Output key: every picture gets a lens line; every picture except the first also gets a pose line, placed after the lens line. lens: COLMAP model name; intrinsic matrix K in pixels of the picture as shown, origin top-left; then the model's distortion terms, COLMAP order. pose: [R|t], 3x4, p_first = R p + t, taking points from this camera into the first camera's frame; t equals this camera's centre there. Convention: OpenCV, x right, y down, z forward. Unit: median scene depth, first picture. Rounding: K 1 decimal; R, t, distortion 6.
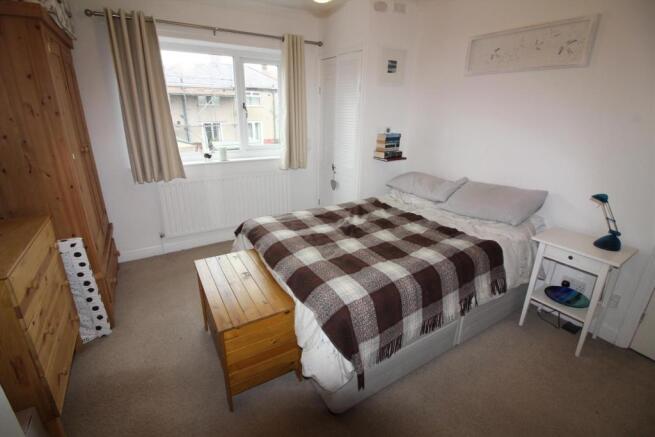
lens RADIAL K [[303.2, 0, 324.4], [0, 303.2, 215.3], [0, 0, 1]] dist [0.000101, -0.013920]
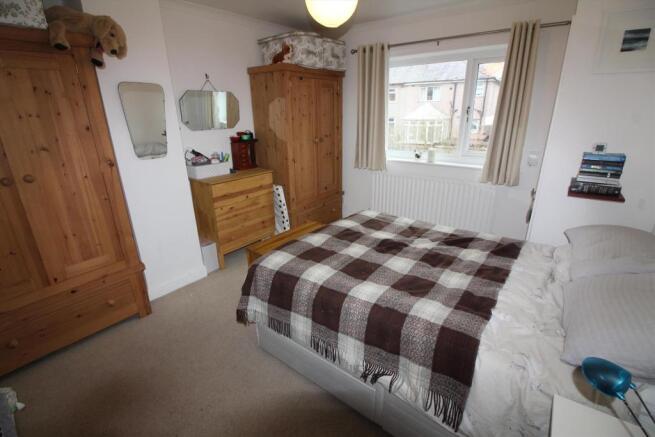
lens RADIAL K [[303.2, 0, 324.4], [0, 303.2, 215.3], [0, 0, 1]] dist [0.000101, -0.013920]
pose [[0.353785, 0.287082, -0.890180, 0.676999], [-0.287945, 0.938938, 0.188368, -0.127303], [0.889901, 0.189681, 0.414846, 0.342696]]
